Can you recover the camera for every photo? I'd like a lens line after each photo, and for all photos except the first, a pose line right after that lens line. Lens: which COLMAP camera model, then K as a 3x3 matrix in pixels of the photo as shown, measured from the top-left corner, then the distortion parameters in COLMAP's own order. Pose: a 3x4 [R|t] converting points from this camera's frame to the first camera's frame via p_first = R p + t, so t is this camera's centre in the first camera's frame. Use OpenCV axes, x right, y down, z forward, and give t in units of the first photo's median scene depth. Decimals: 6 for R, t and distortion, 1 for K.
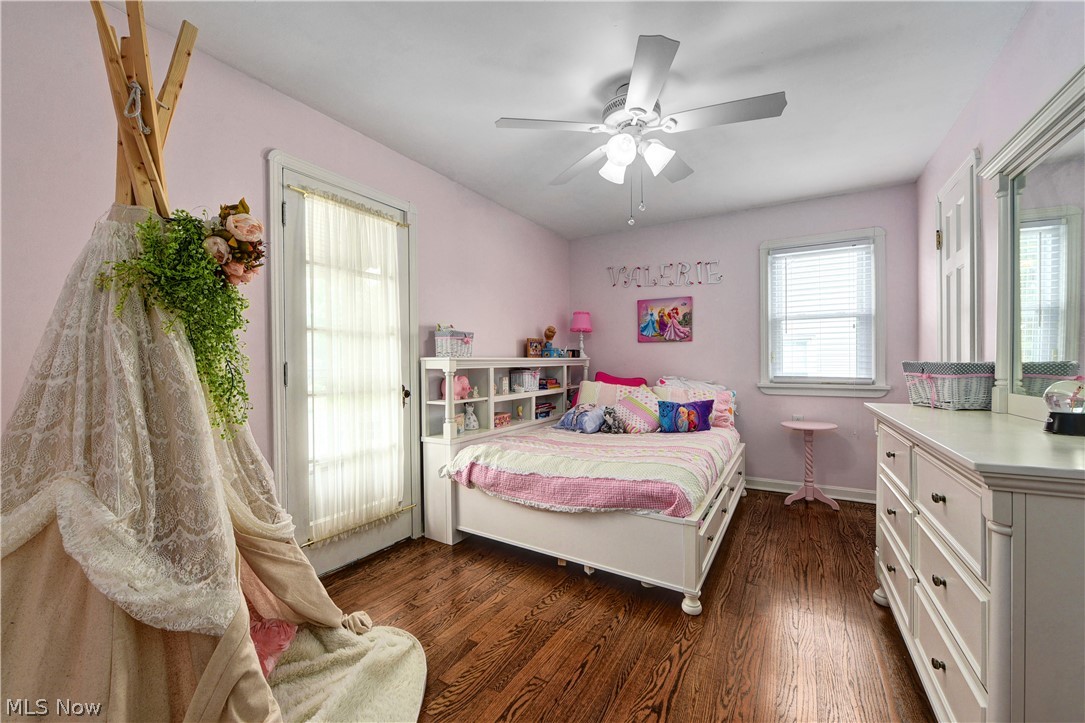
lens RADIAL K [[434.7, 0, 542.9], [0, 434.7, 364.9], [0, 0, 1]] dist [-0.008811, -0.000847]
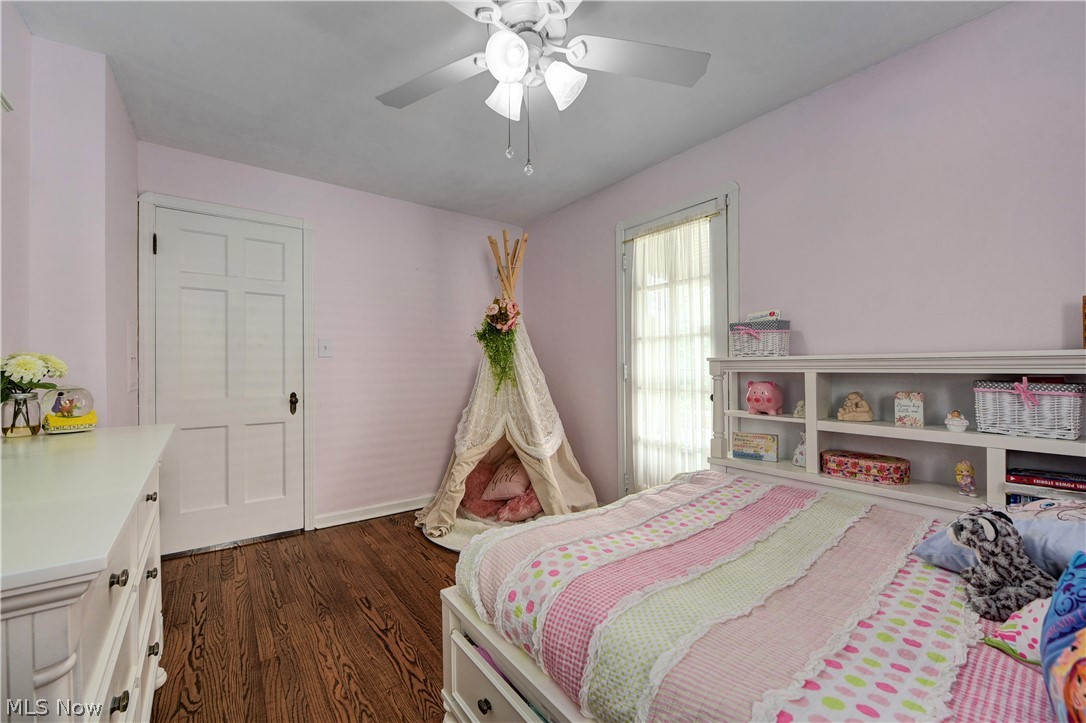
lens RADIAL K [[435.1, 0, 543.4], [0, 435.1, 364.9], [0, 0, 1]] dist [-0.008811, -0.000847]
pose [[-0.384026, 0.010836, -0.923259, 1.068127], [0.007100, 0.999936, 0.008782, -0.021552], [0.923295, -0.003183, -0.384078, 1.617641]]
